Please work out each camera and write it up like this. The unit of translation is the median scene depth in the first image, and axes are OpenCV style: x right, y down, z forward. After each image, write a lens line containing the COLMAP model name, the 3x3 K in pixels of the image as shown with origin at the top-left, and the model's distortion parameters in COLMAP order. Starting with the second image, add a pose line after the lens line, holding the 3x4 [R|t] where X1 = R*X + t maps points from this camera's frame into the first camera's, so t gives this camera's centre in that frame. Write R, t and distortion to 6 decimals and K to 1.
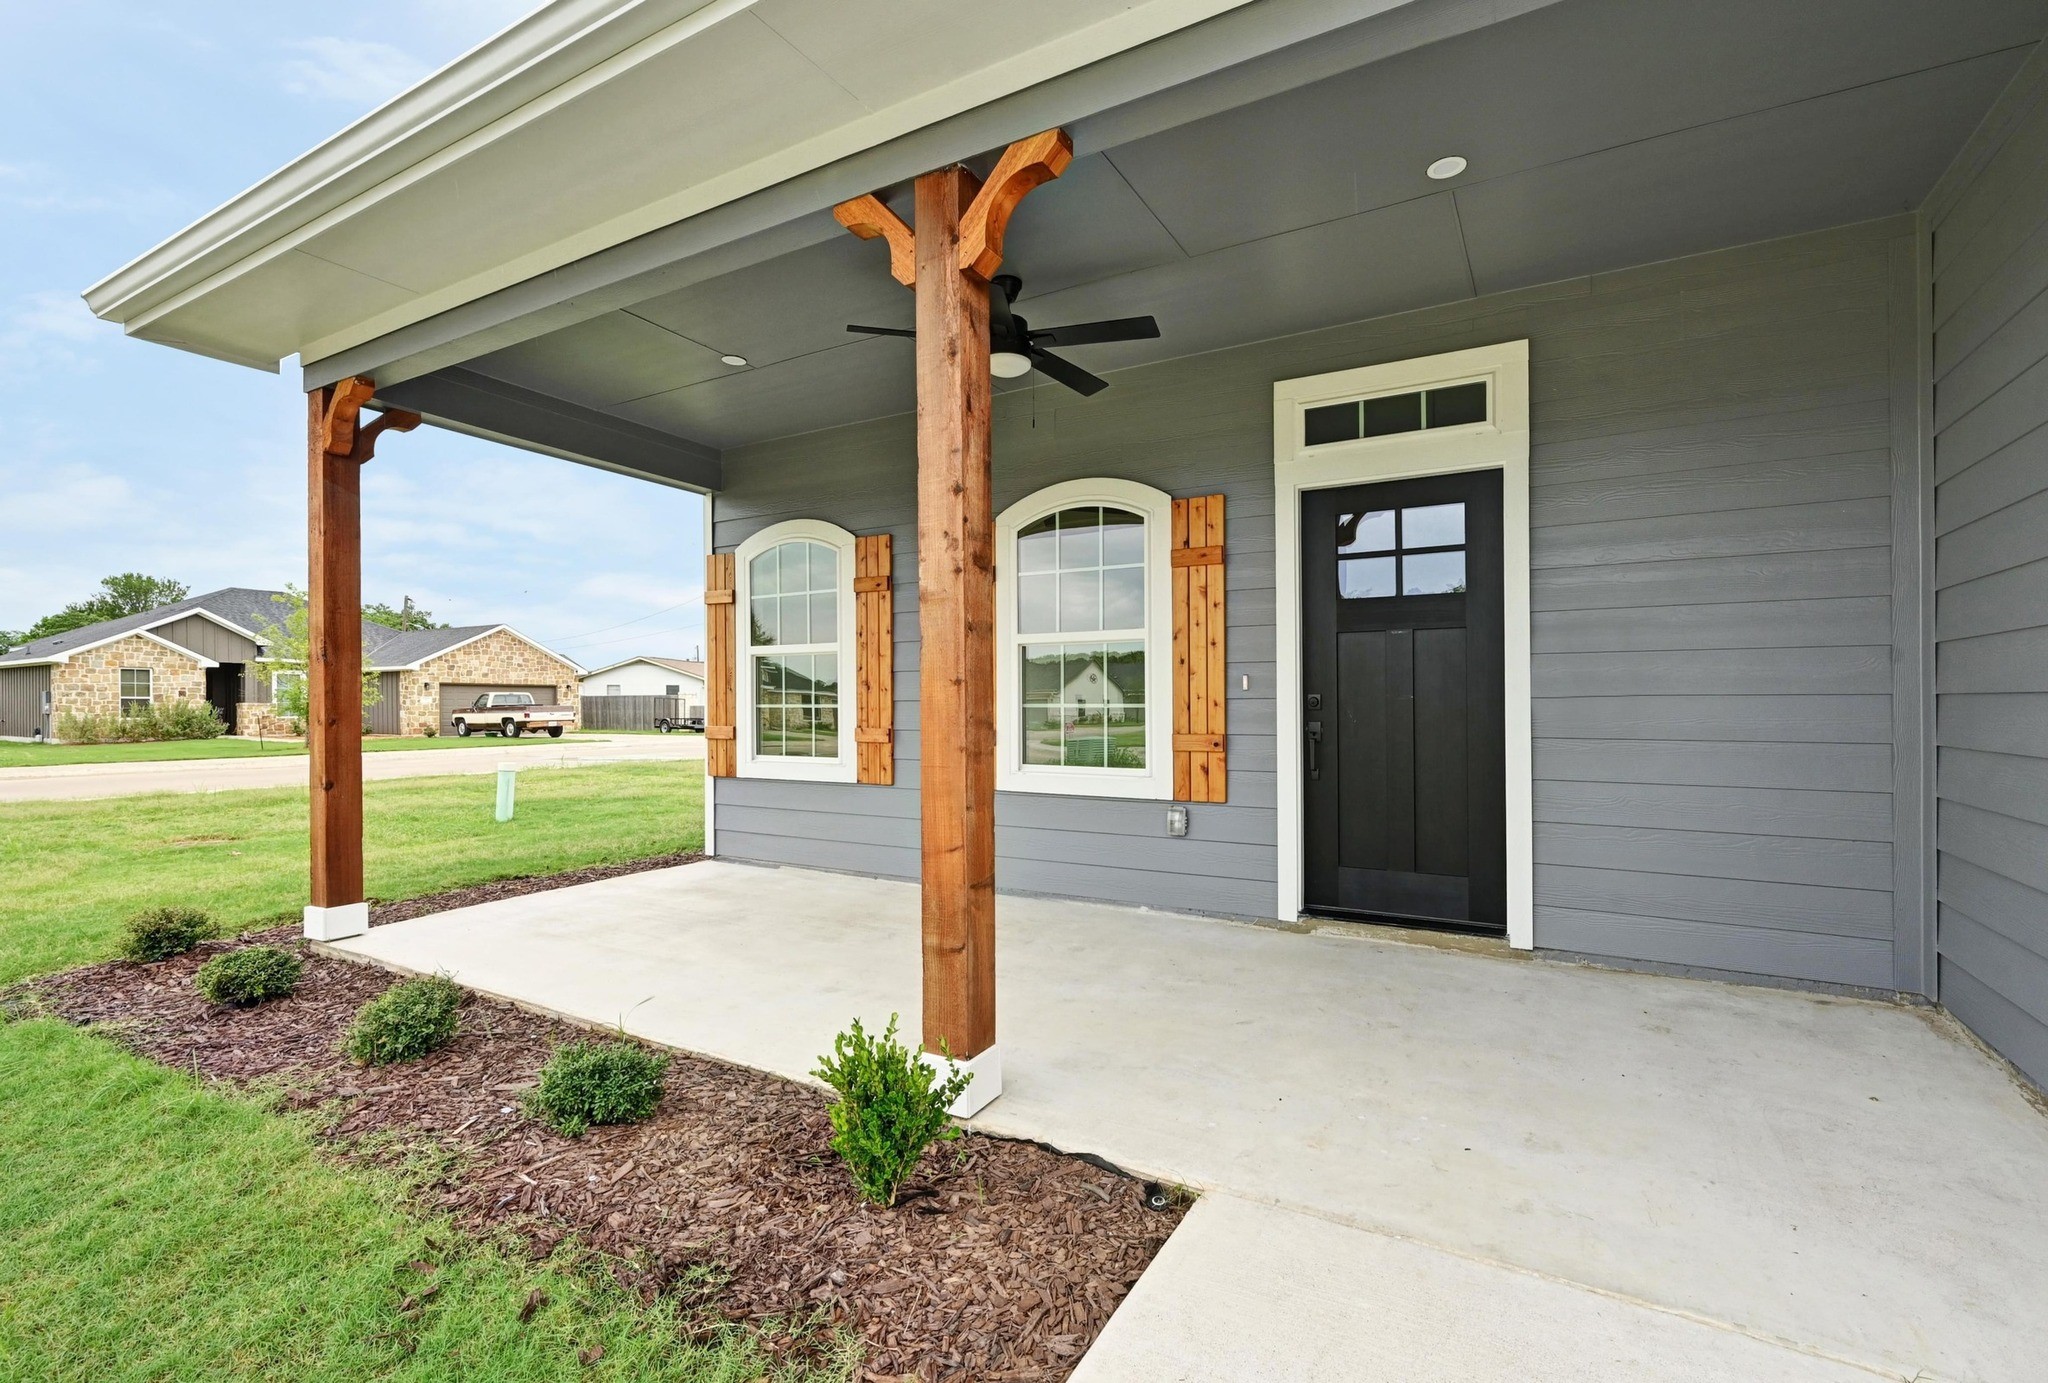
lens RADIAL K [[914.1, 0, 1024.0], [0, 914.1, 691.5], [0, 0, 1]] dist [-0.000246, -0.000007]
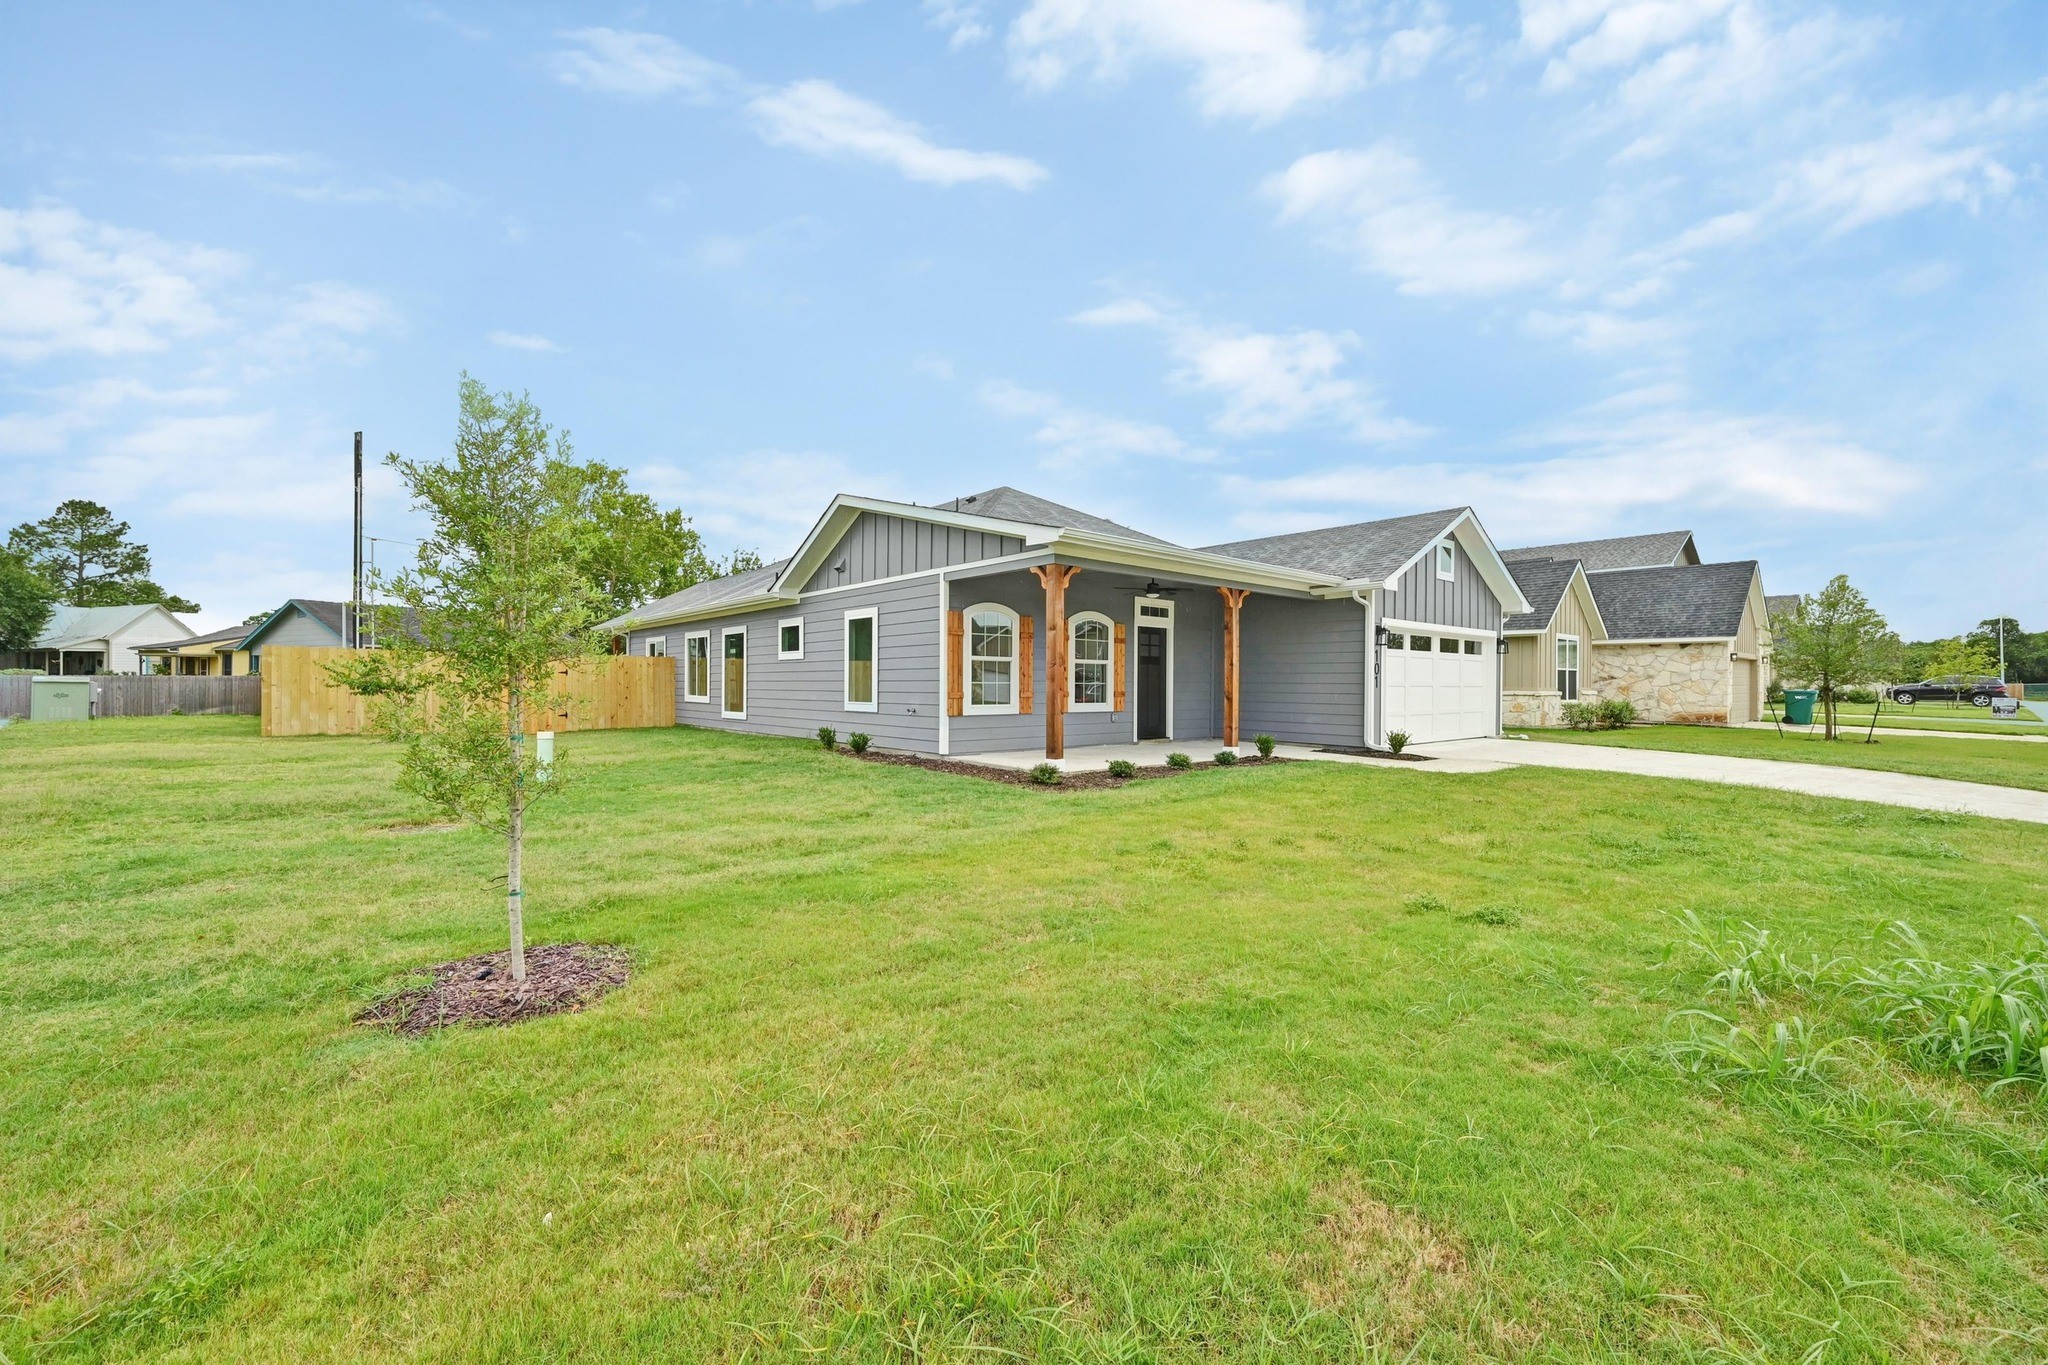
lens RADIAL K [[814.7, 0, 1024.0], [0, 814.7, 682.5], [0, 0, 1]] dist [-0.000068, 0.000009]
pose [[0.333187, 0.003151, 0.942856, -2.844447], [-0.022247, 0.999742, 0.004520, 0.004811], [-0.942598, -0.022482, 0.333171, 0.302426]]
